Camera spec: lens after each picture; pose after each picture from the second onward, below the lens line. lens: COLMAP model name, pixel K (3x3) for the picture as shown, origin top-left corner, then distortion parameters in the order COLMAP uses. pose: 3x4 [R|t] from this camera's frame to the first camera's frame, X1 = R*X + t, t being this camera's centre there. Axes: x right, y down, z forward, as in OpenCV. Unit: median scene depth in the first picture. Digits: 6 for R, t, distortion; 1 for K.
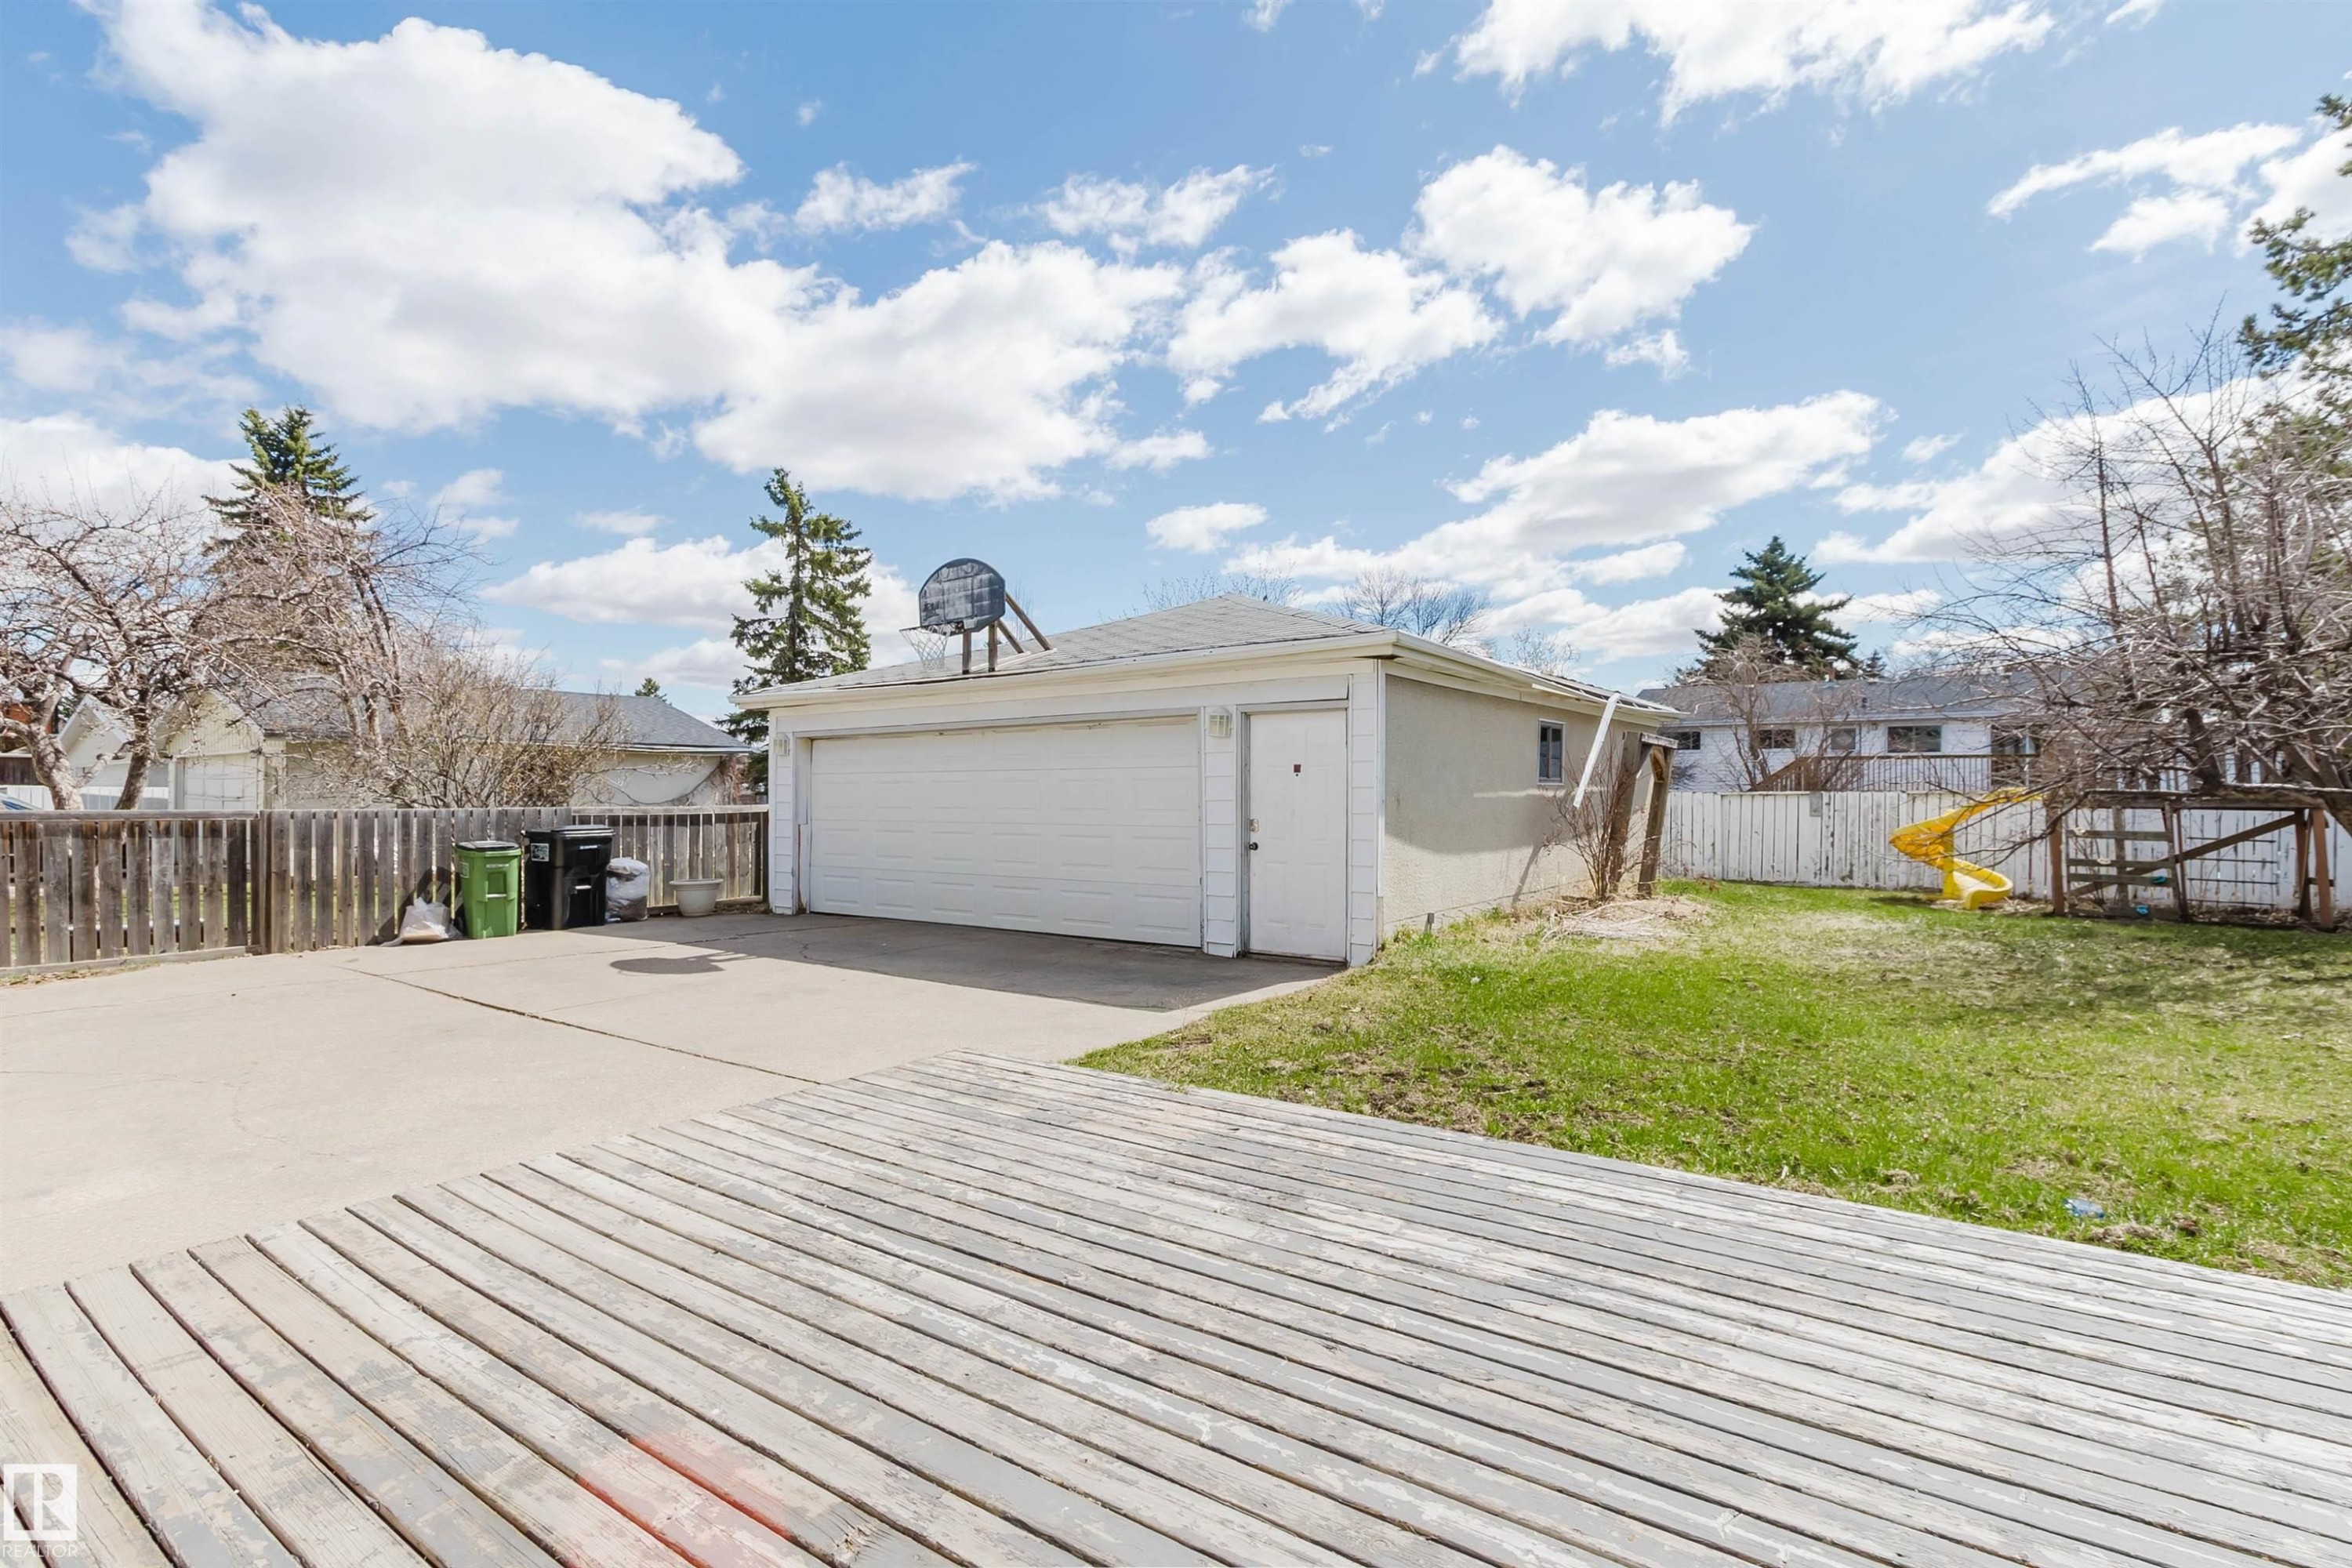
lens RADIAL K [[1090.6, 0, 1165.4], [0, 1090.6, 781.2], [0, 0, 1]] dist [0.000844, 0.000000]
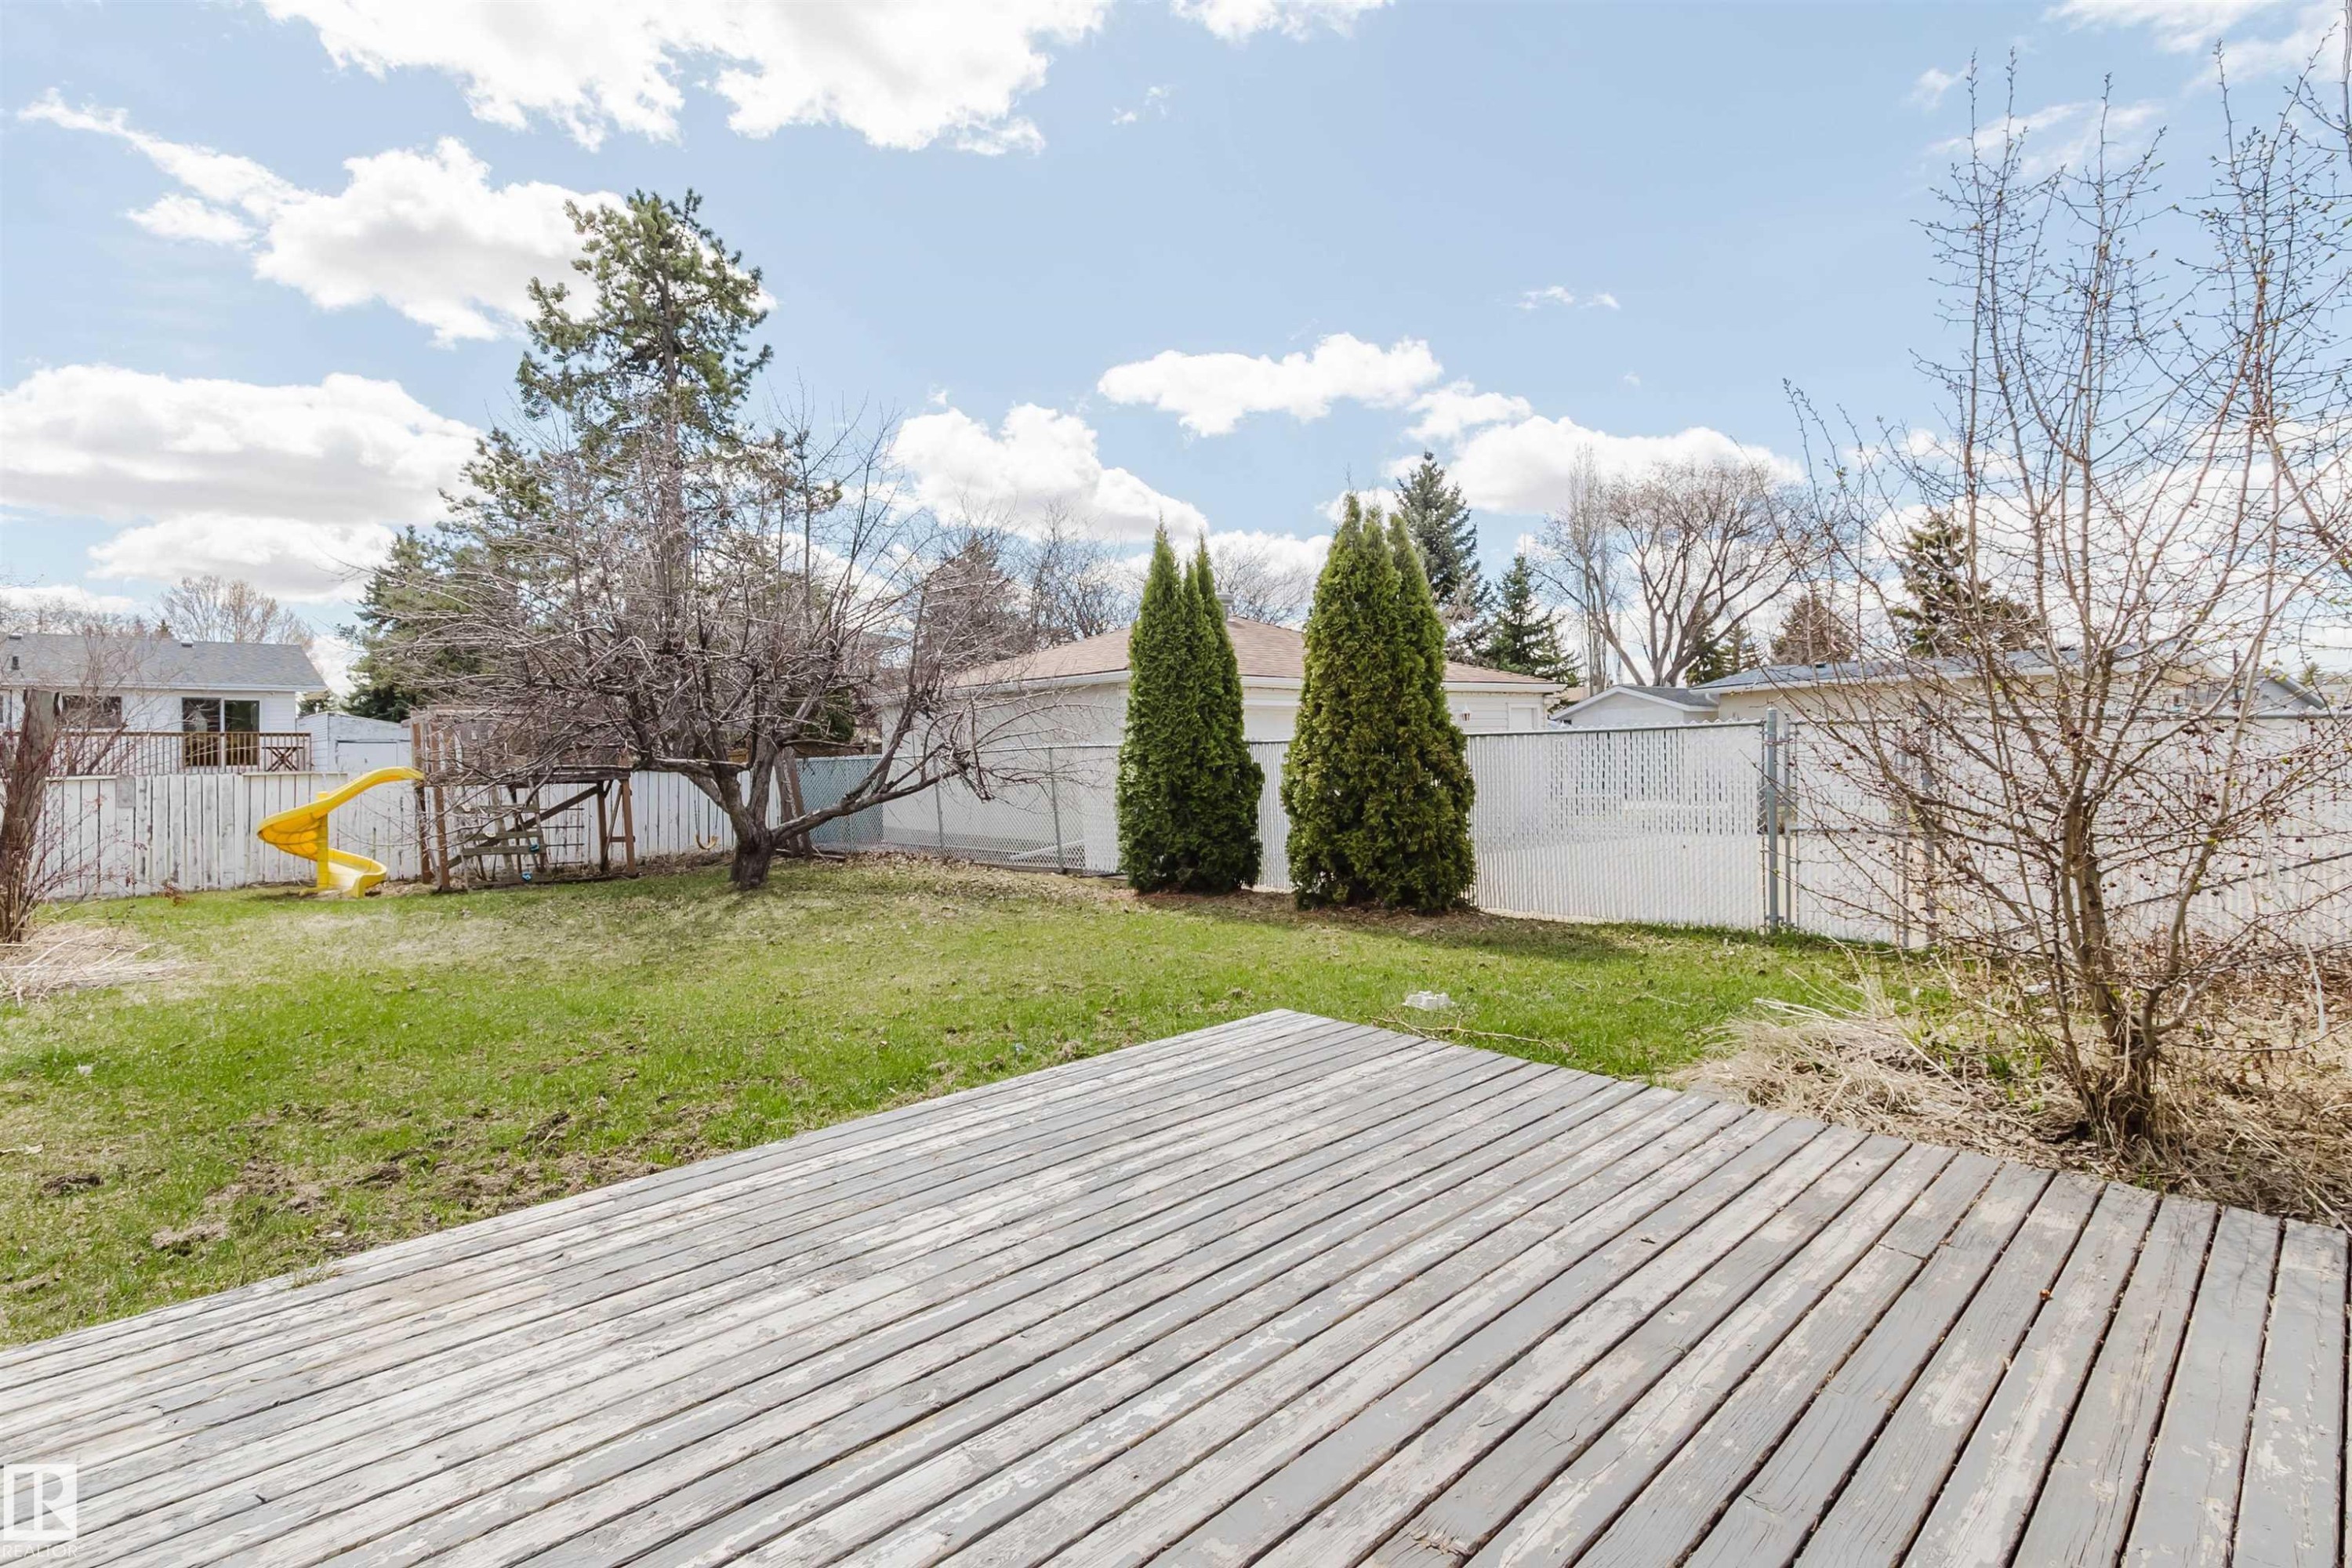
lens RADIAL K [[1193.6, 0, 1169.5], [0, 1193.6, 810.7], [0, 0, 1]] dist [-0.000600, 0.000100]
pose [[0.166105, -0.050914, 0.984793, -0.891580], [0.012668, 0.998694, 0.049496, 0.000987], [-0.986027, 0.004254, 0.166533, 0.711014]]
